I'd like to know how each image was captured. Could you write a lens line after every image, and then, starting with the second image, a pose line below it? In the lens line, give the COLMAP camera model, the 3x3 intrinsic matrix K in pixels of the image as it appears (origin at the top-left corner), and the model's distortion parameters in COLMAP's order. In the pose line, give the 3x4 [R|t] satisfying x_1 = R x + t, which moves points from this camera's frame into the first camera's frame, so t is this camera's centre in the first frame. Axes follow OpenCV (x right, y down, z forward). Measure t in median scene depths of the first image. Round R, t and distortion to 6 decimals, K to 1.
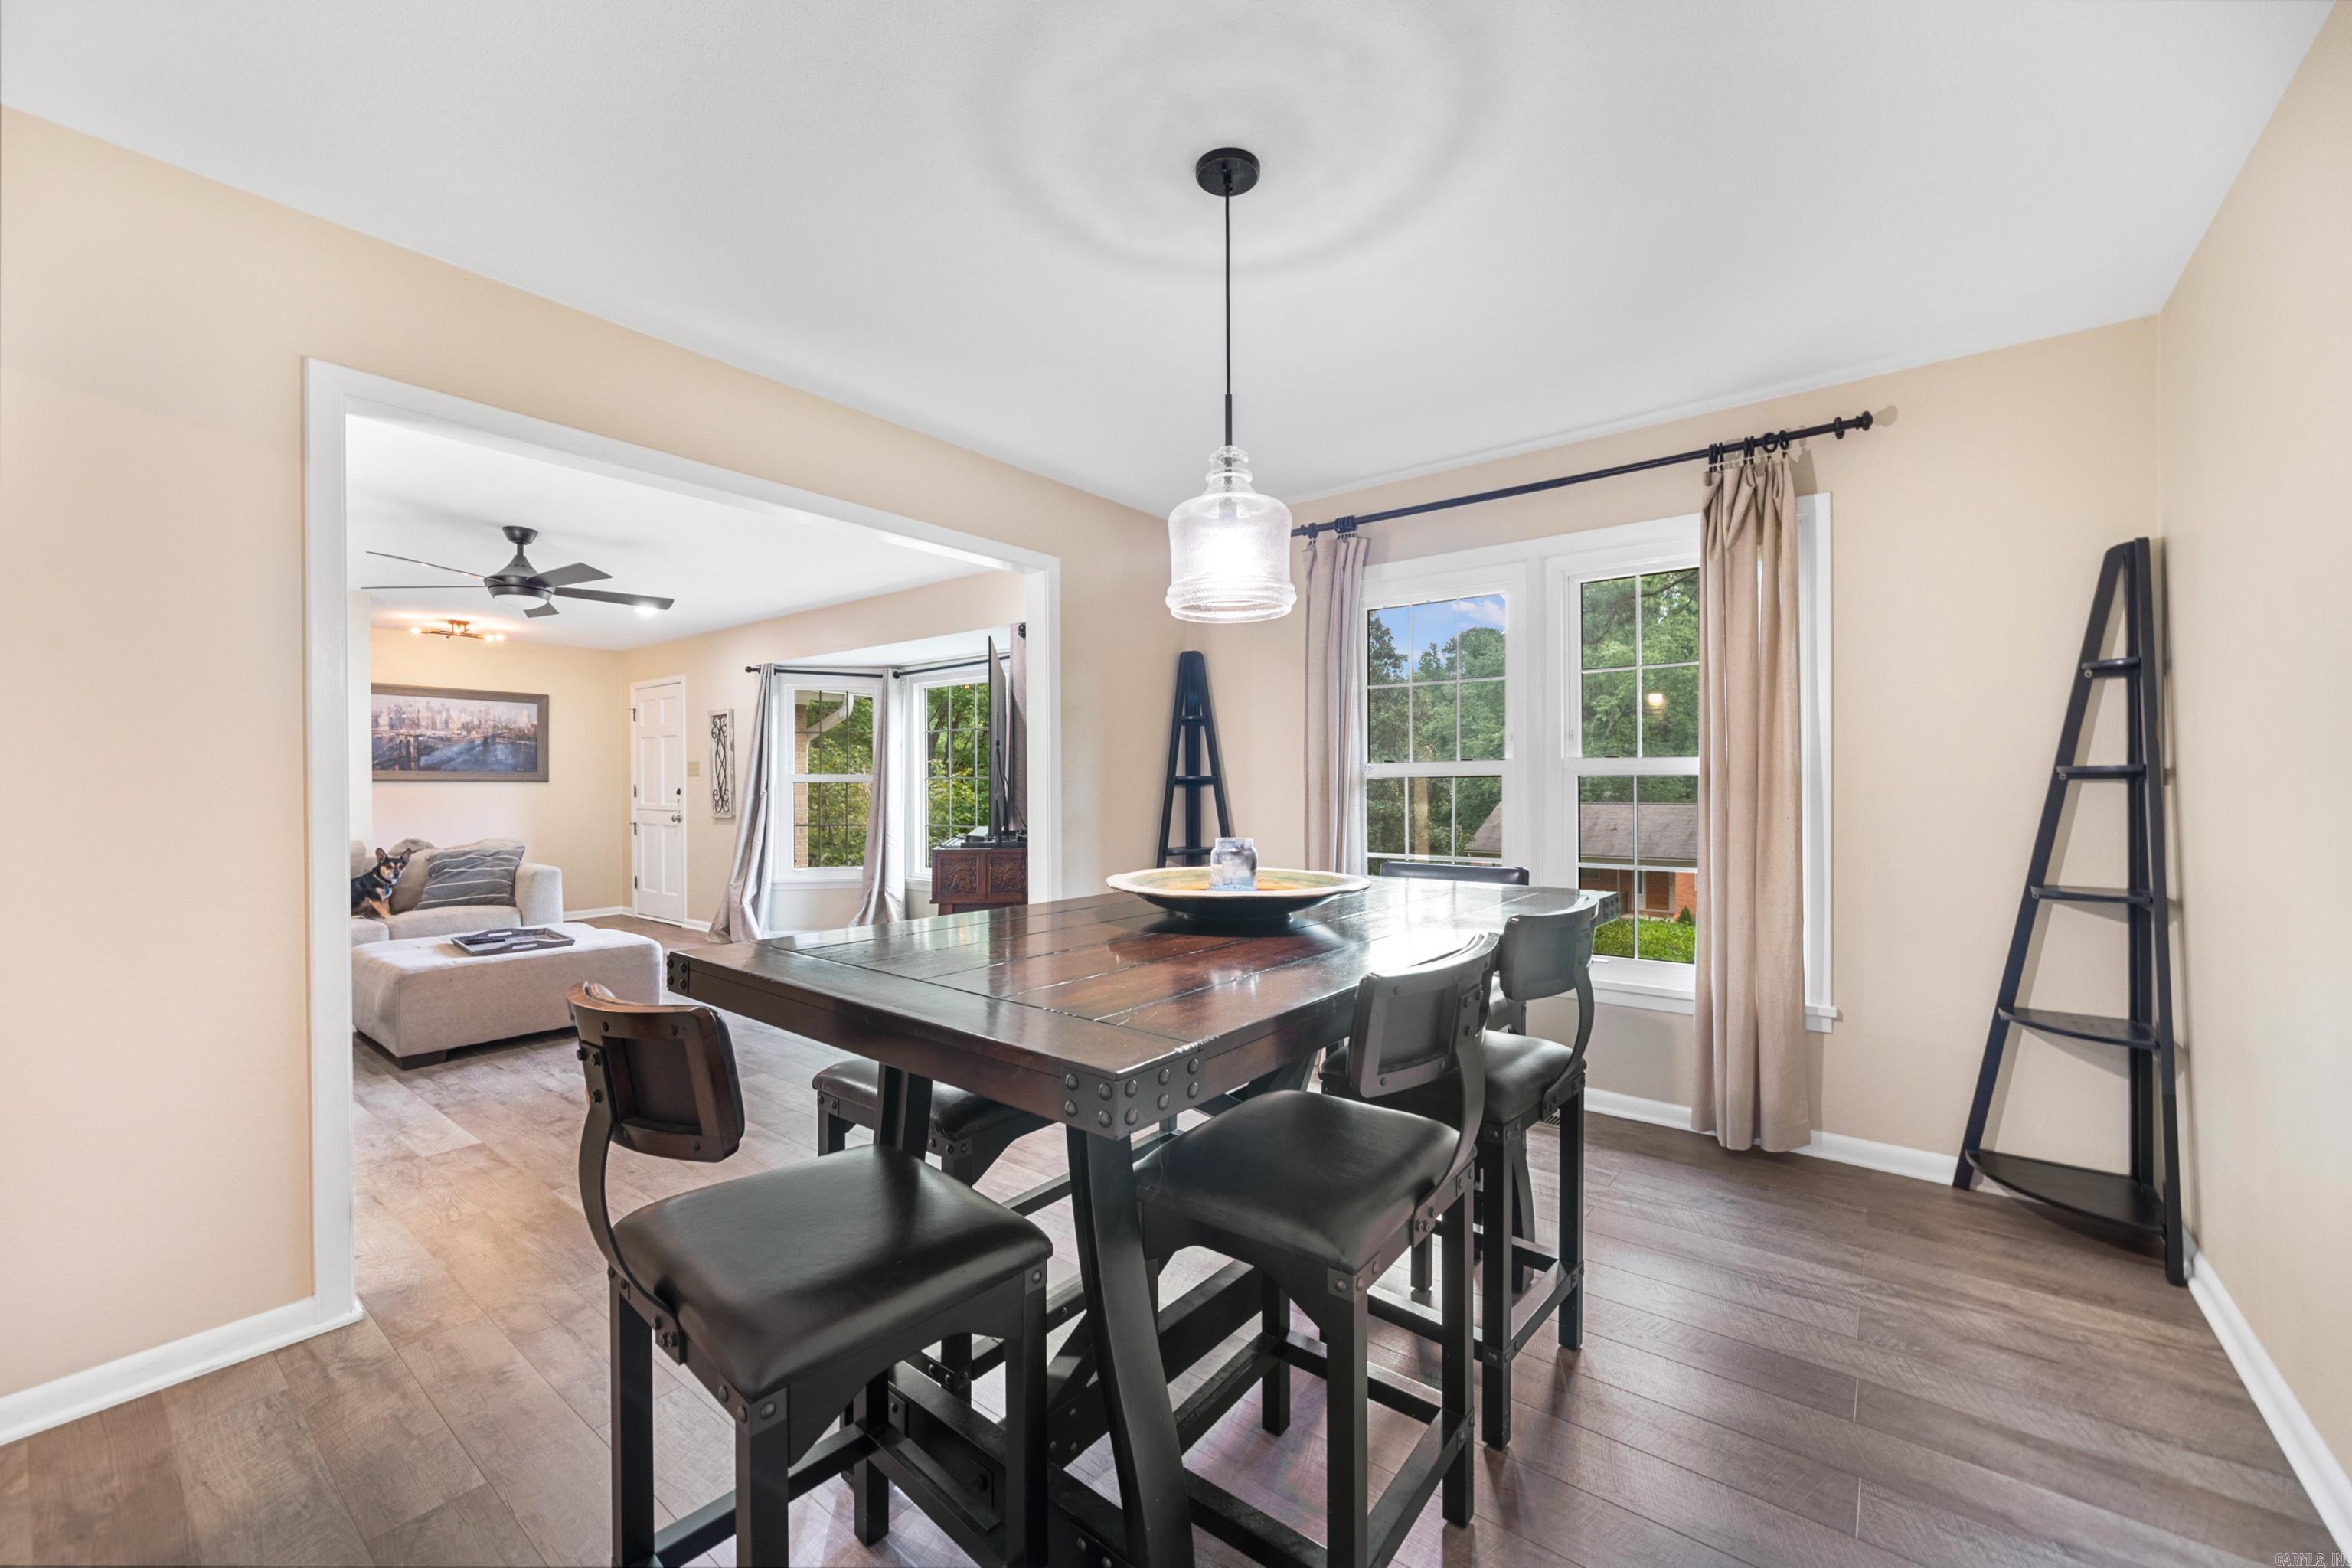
lens RADIAL K [[952.6, 0, 1179.2], [0, 952.6, 785.0], [0, 0, 1]] dist [-0.001124, -0.000103]
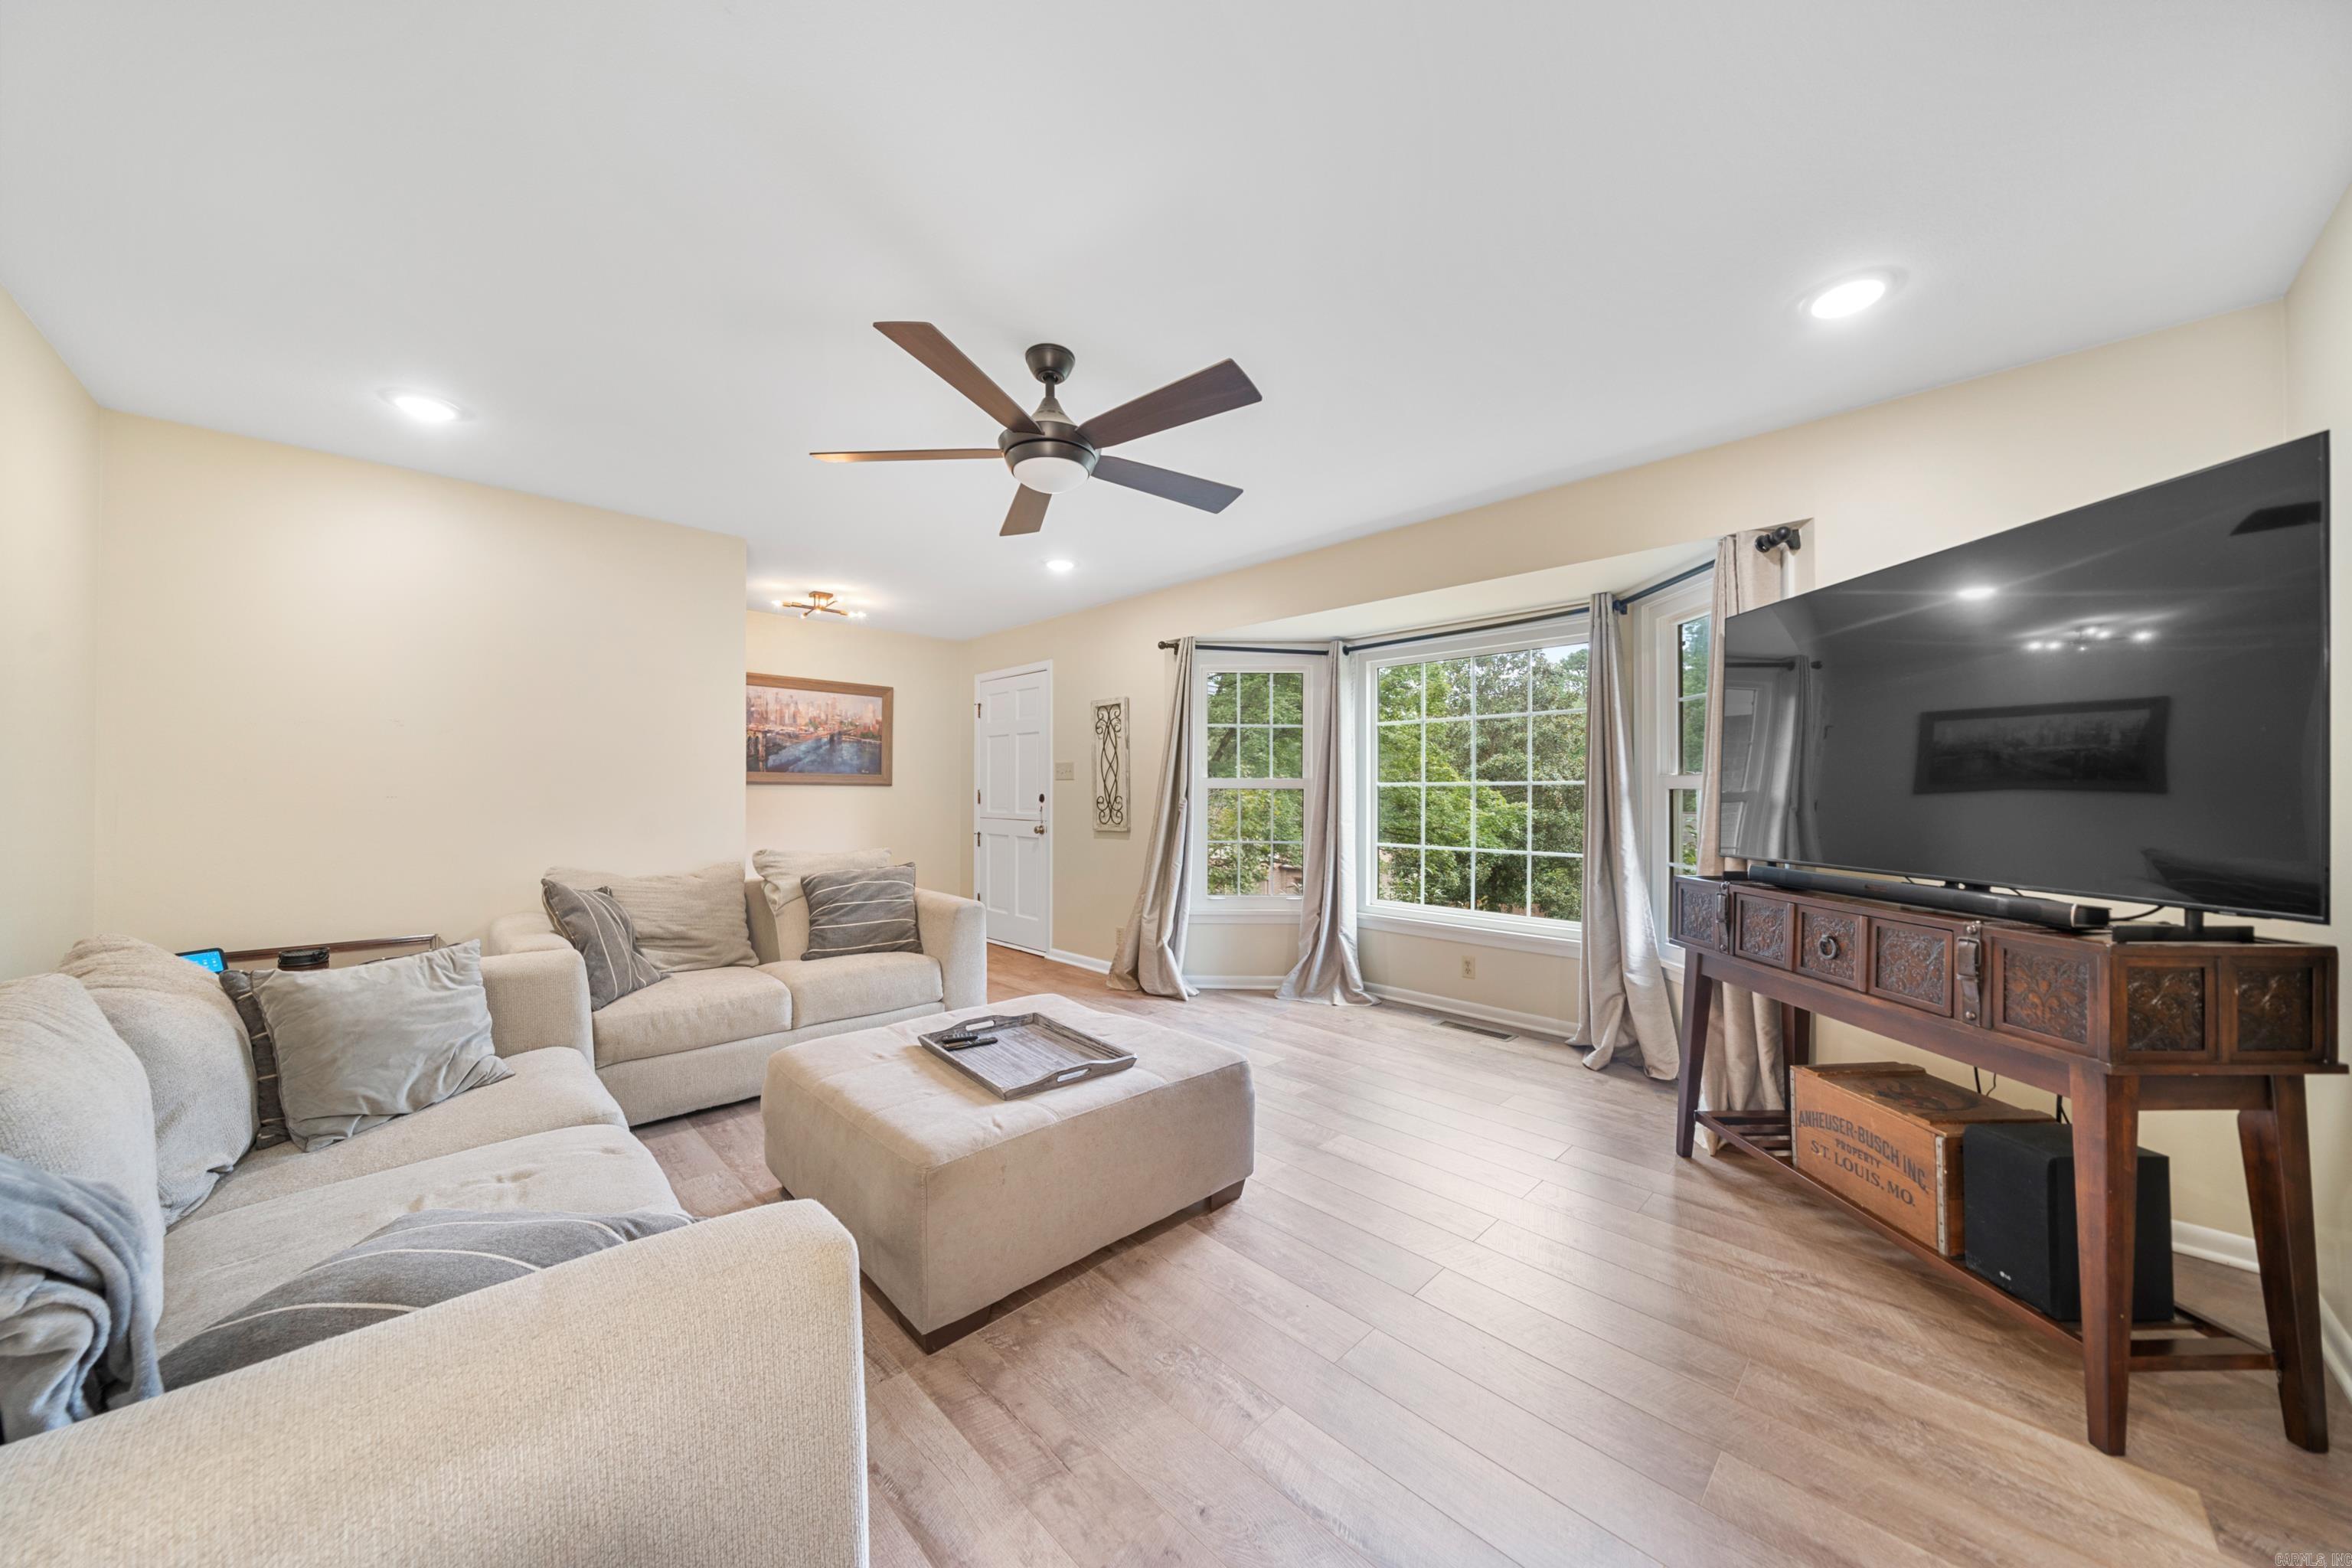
lens RADIAL K [[810.9, 0, 1172.3], [0, 810.9, 791.5], [0, 0, 1]] dist [-0.004983, -0.000155]
pose [[0.991656, 0.006755, -0.128737, -0.344831], [-0.006694, 0.999977, 0.000906, -0.000514], [0.128740, -0.000037, 0.991678, 0.321809]]
